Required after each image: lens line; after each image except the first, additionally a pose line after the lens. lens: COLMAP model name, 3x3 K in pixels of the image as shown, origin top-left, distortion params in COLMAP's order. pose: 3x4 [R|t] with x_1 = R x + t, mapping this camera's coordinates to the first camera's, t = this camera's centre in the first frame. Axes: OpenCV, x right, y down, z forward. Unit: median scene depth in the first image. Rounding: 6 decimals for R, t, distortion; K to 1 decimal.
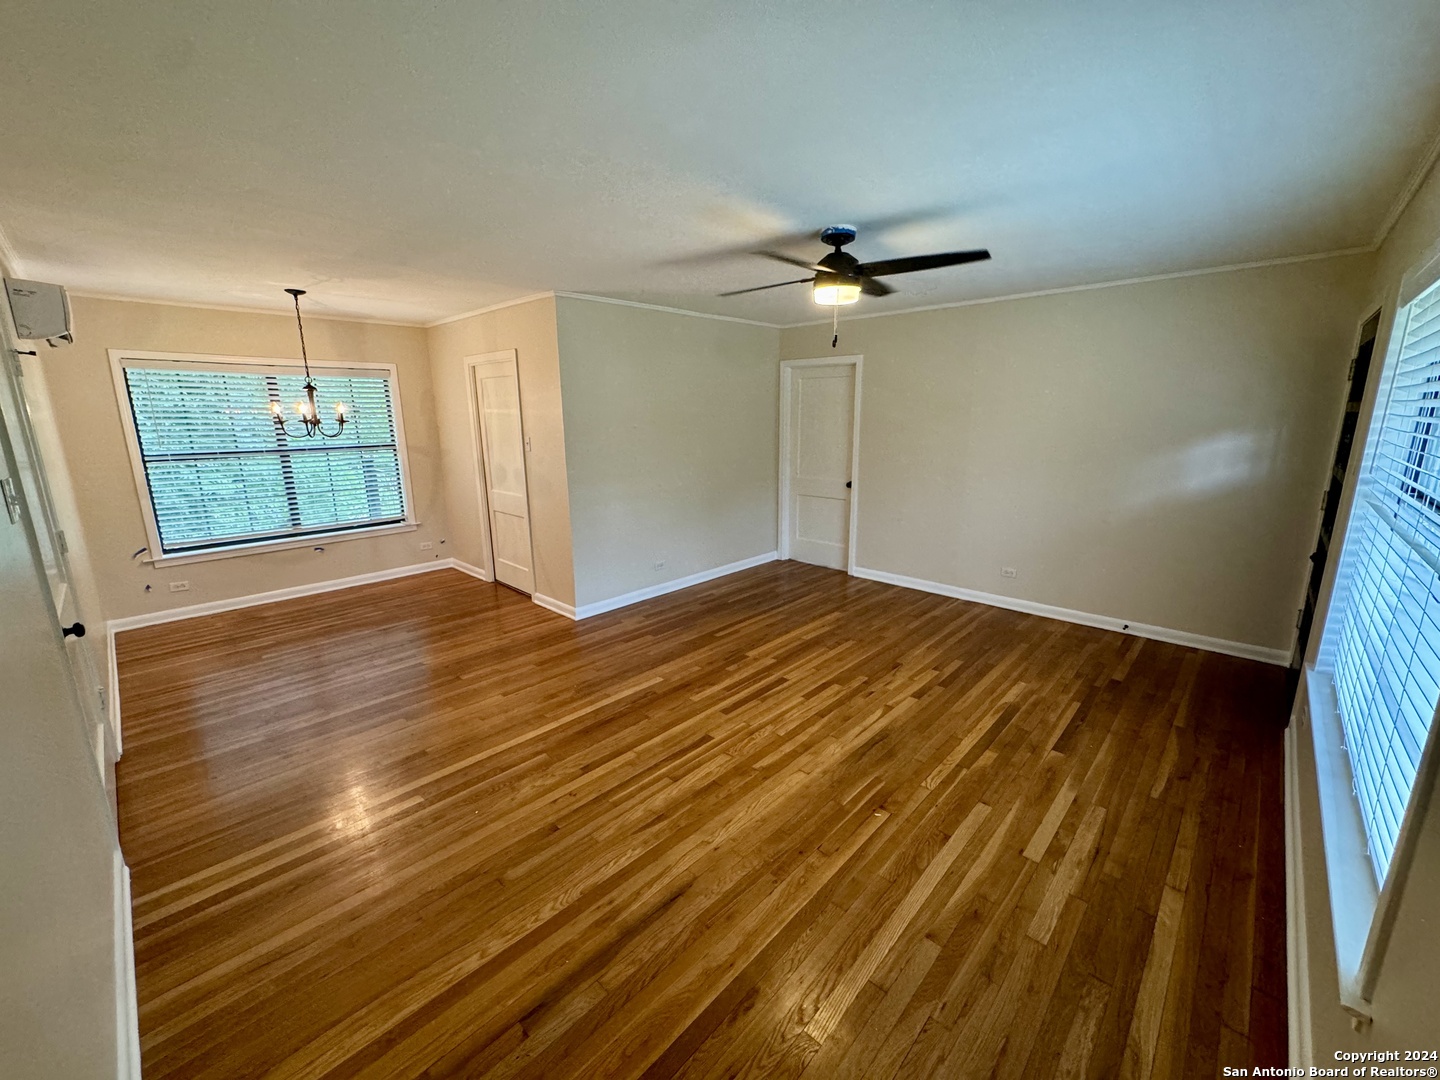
lens RADIAL K [[575.6, 0, 718.7], [0, 575.6, 538.2], [0, 0, 1]] dist [-0.002422, -0.000120]
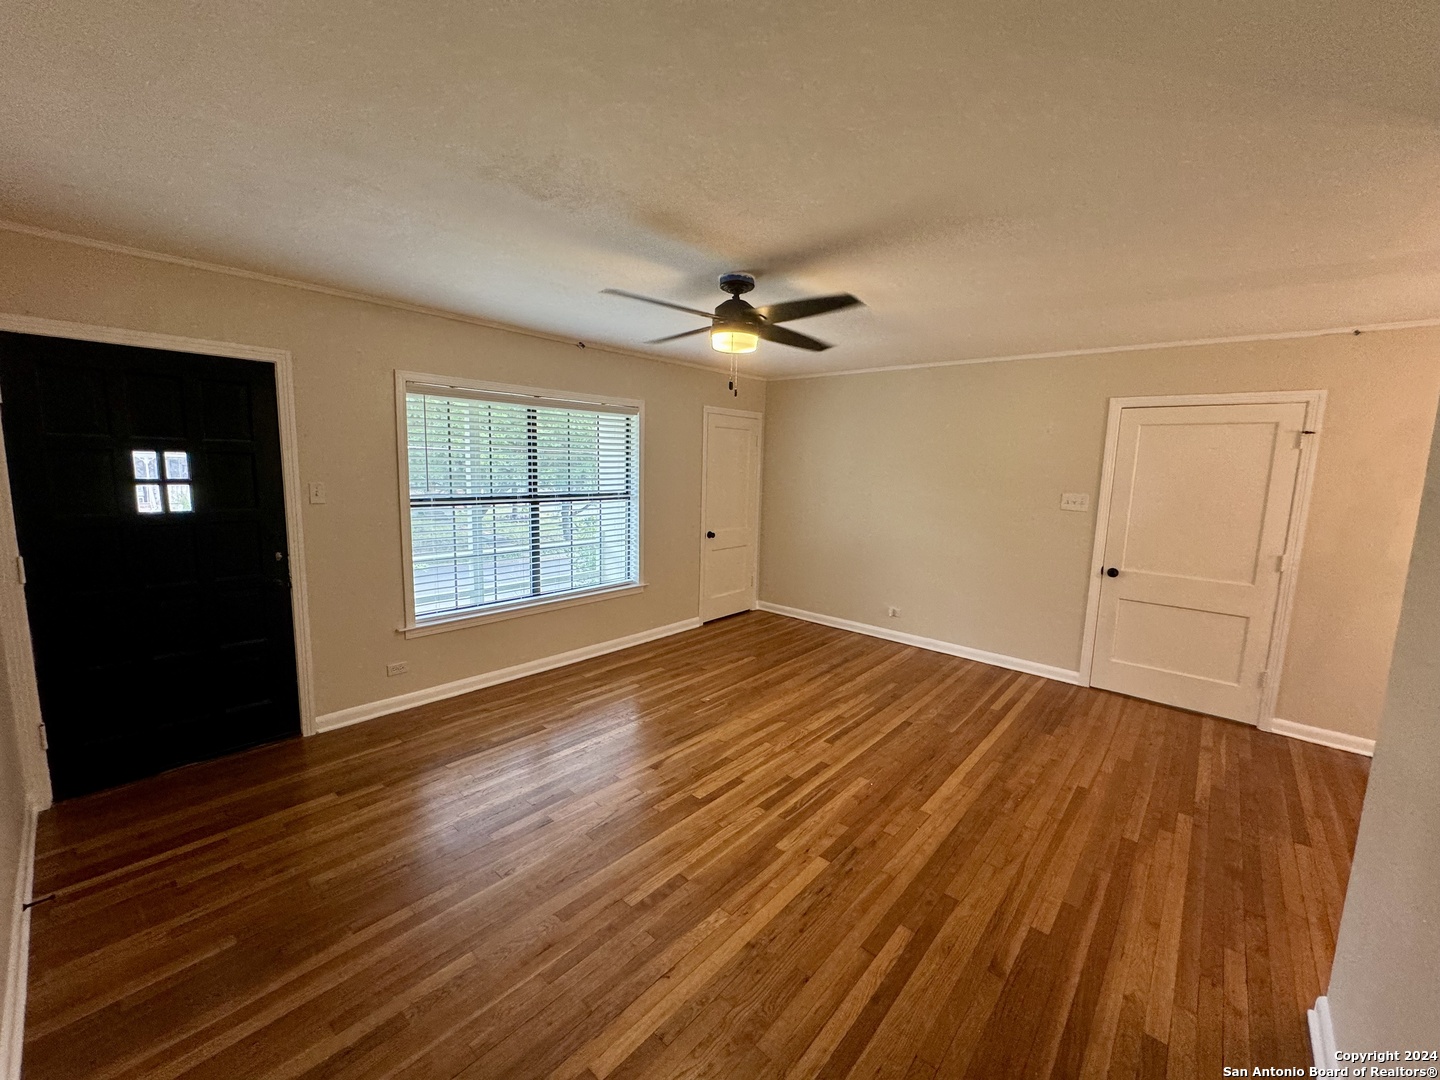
lens RADIAL K [[575.6, 0, 718.7], [0, 575.6, 538.2], [0, 0, 1]] dist [-0.002422, -0.000120]
pose [[-0.999239, -0.015589, -0.035750, 0.217783], [-0.026936, 0.938754, 0.343532, -0.369547], [0.028205, 0.344234, -0.938460, 1.680026]]
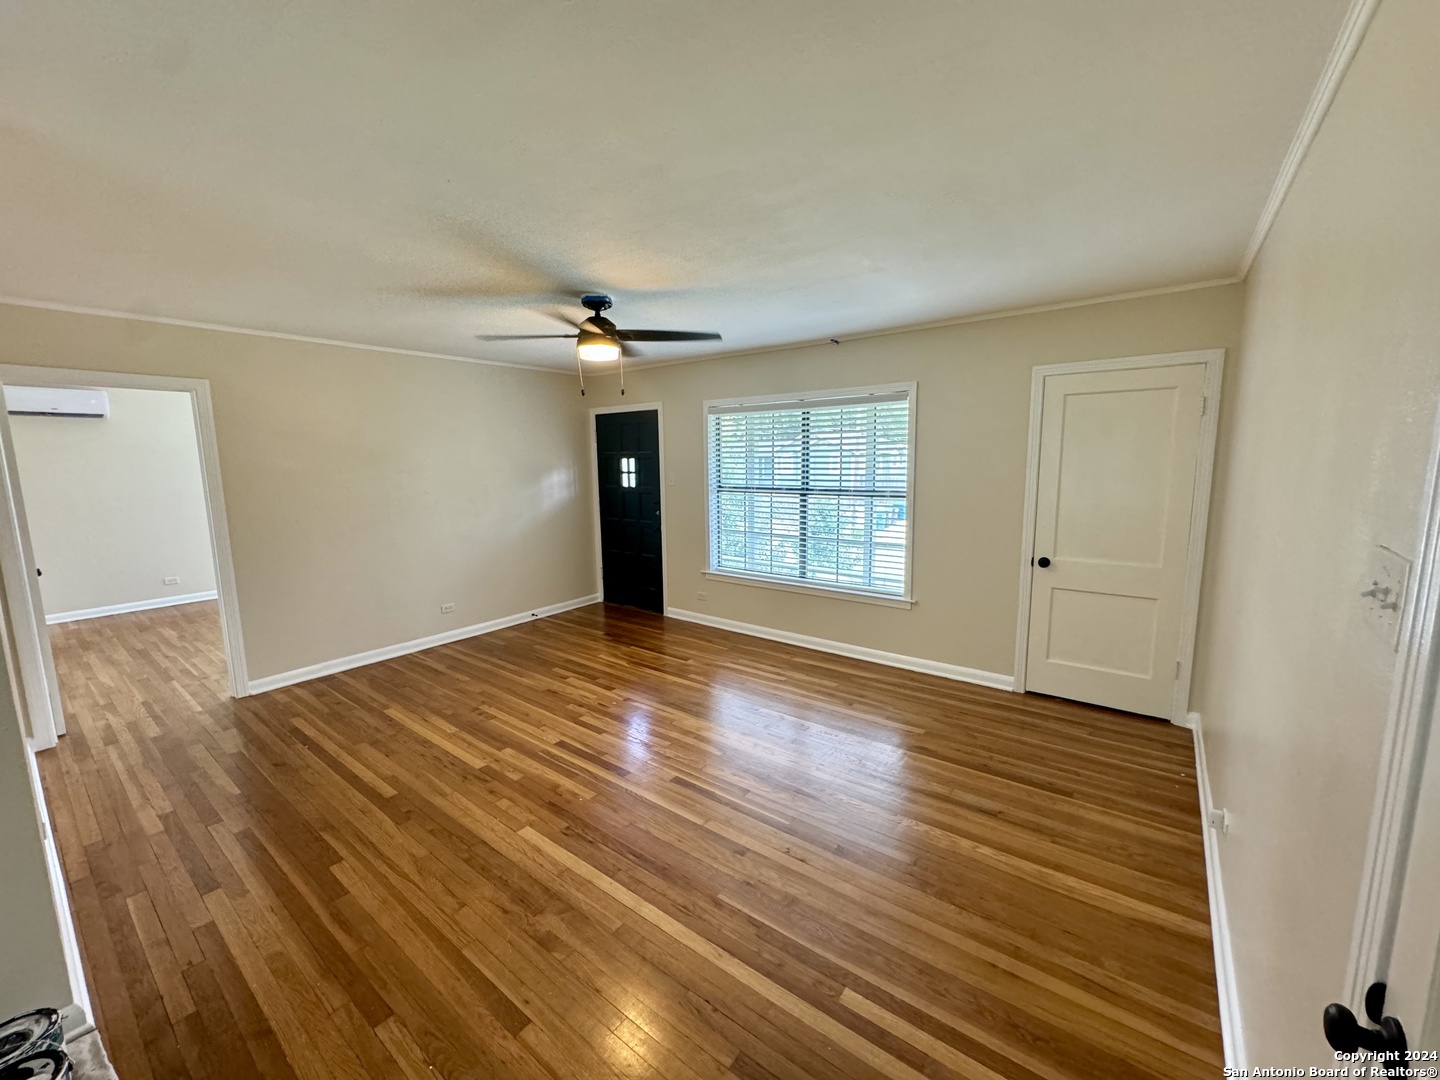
lens RADIAL K [[575.6, 0, 718.7], [0, 575.6, 538.2], [0, 0, 1]] dist [-0.002422, -0.000120]
pose [[-0.098729, -0.132431, 0.986263, -0.816352], [0.229540, 0.961347, 0.152063, -0.158260], [-0.968279, 0.241400, -0.064515, 0.774908]]
